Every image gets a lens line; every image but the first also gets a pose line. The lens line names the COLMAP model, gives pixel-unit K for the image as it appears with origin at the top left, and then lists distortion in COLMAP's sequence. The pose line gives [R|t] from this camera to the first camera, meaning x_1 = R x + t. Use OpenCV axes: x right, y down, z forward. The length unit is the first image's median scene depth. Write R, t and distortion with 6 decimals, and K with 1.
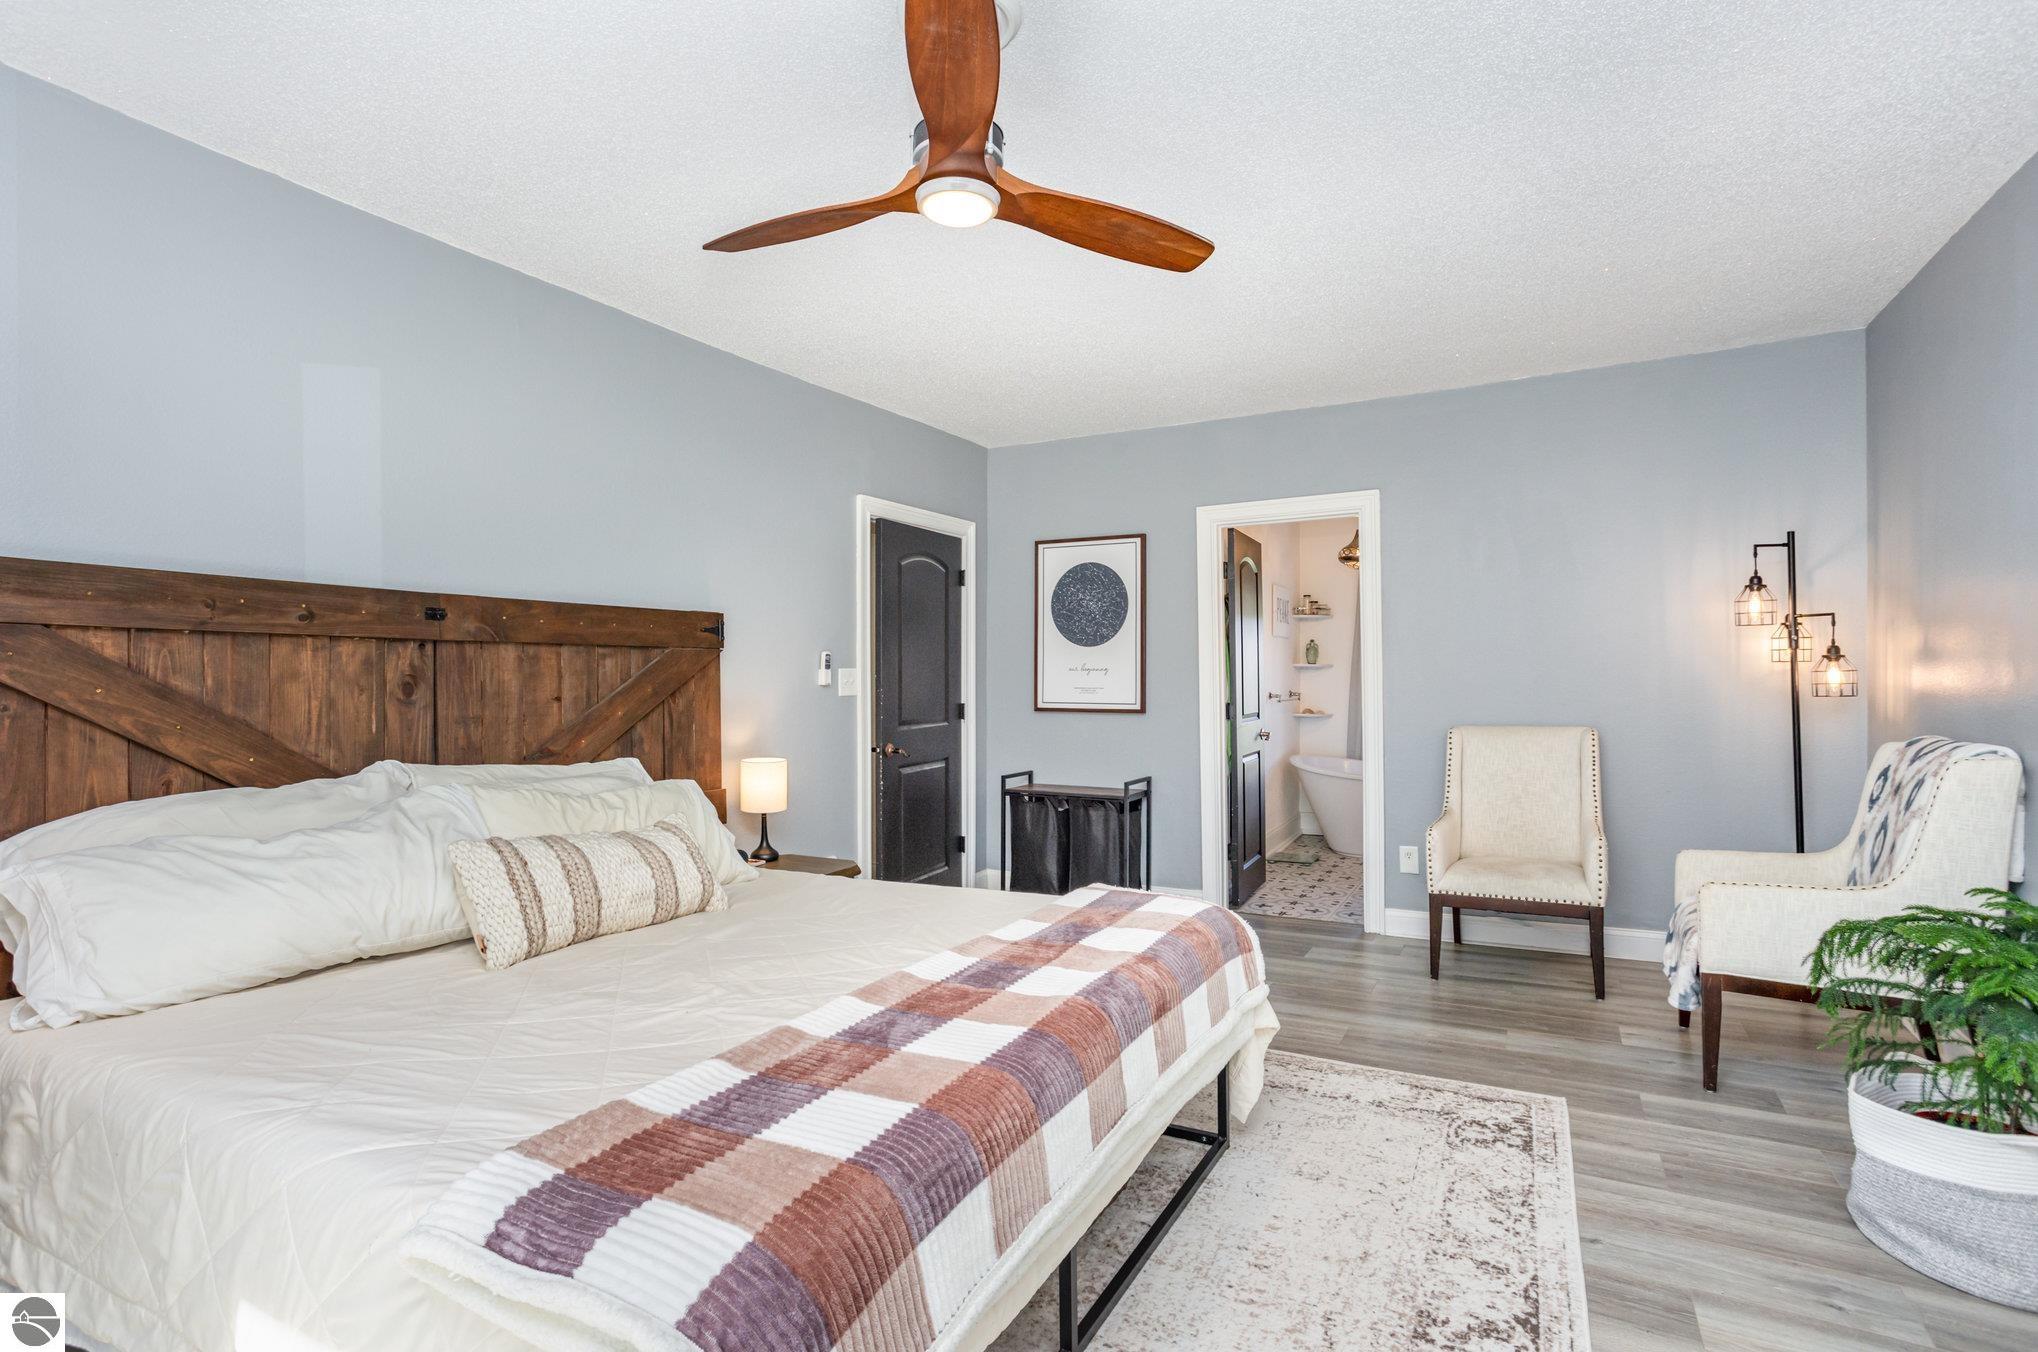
lens RADIAL K [[972.0, 0, 1013.8], [0, 972.0, 664.2], [0, 0, 1]] dist [-0.000016, -0.000021]
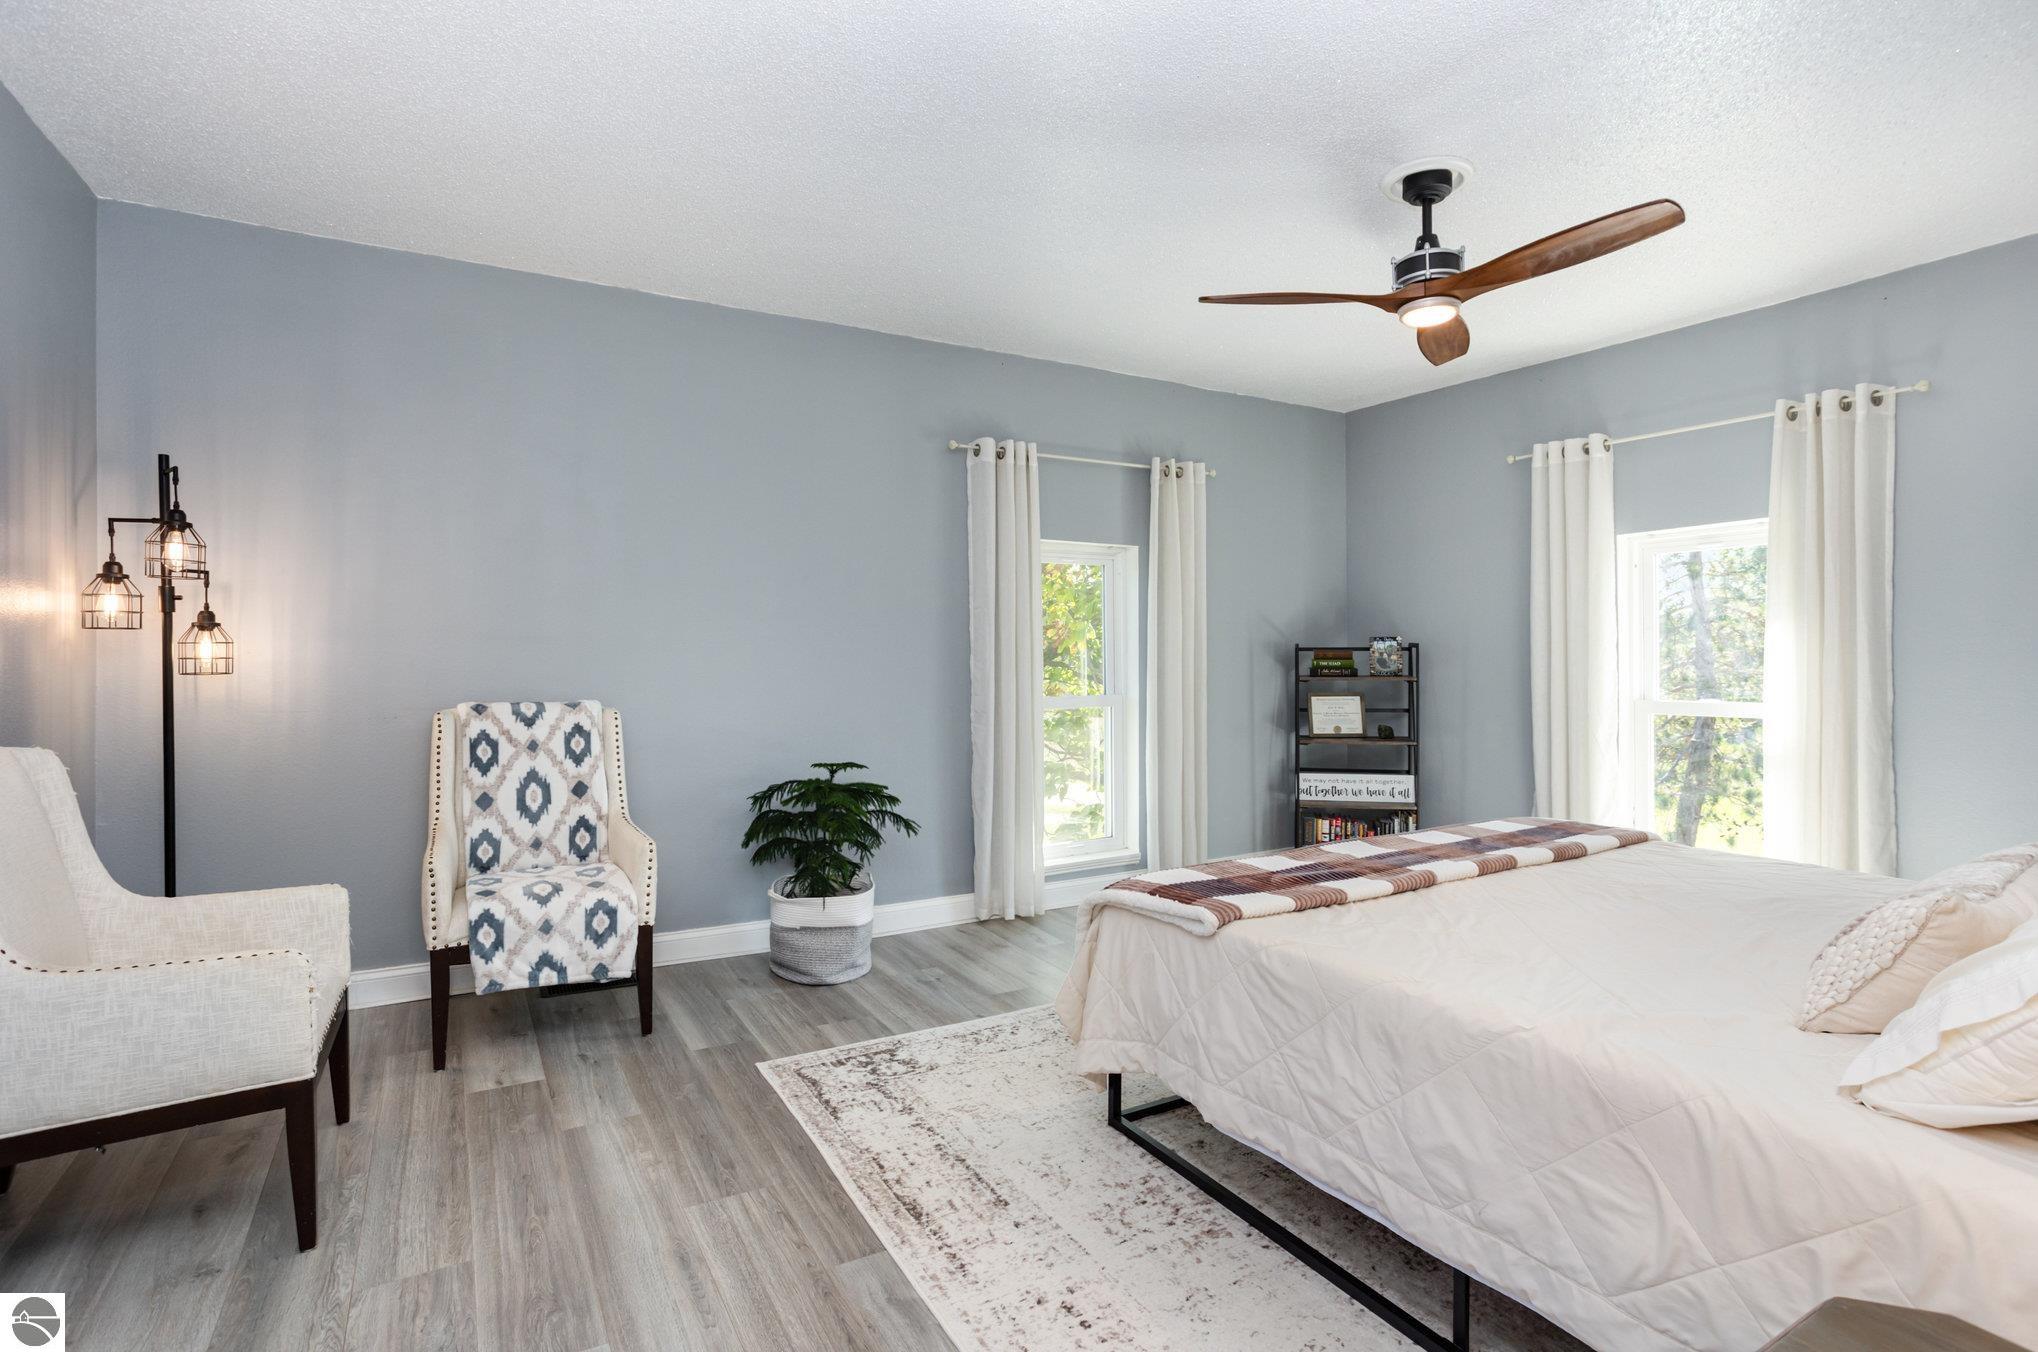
lens RADIAL K [[972.0, 0, 1013.8], [0, 972.0, 664.2], [0, 0, 1]] dist [-0.000016, -0.000021]
pose [[-0.845990, 0.001534, 0.533197, -0.207864], [-0.000807, 0.999991, -0.004158, 0.036941], [-0.533199, -0.003948, -0.845981, 1.793205]]
